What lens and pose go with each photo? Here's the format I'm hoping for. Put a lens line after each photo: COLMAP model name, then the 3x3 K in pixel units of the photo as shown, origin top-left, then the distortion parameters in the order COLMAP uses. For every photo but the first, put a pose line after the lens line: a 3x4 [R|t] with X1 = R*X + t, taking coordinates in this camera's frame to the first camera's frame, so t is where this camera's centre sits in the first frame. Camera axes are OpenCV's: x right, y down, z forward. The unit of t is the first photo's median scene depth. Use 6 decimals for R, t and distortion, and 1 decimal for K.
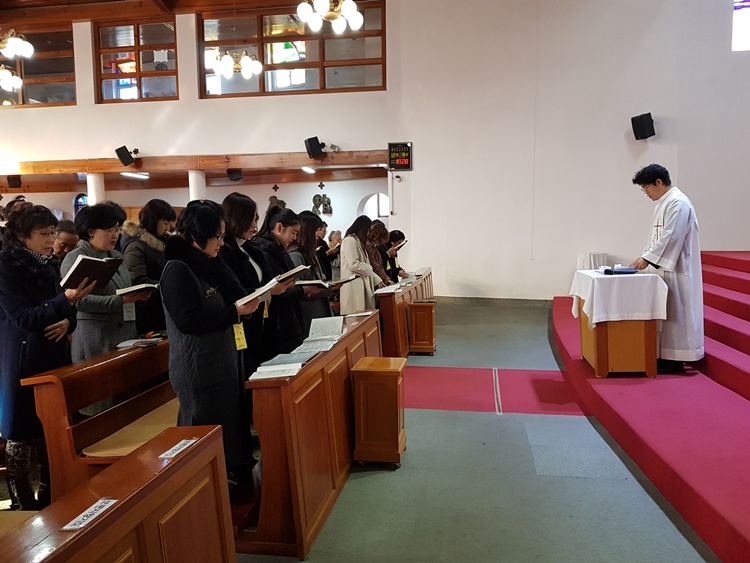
lens RADIAL K [[585.5, 0, 385.6], [0, 585.5, 284.4], [0, 0, 1]] dist [0.075492, -0.118832]
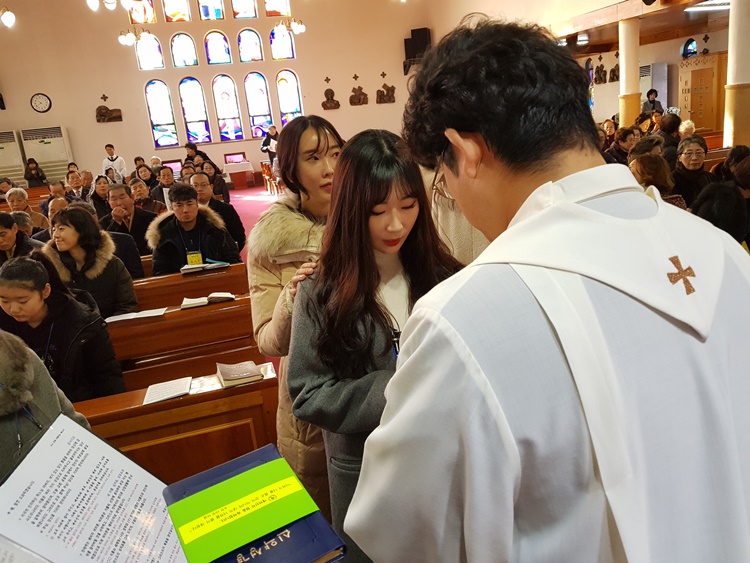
lens RADIAL K [[585.5, 0, 385.6], [0, 585.5, 284.4], [0, 0, 1]] dist [0.075492, -0.118832]
pose [[0.428027, 0.218981, -0.876835, 0.099446], [0.015056, 0.968340, 0.249182, -0.033552], [0.903641, -0.119858, 0.411178, 0.238947]]
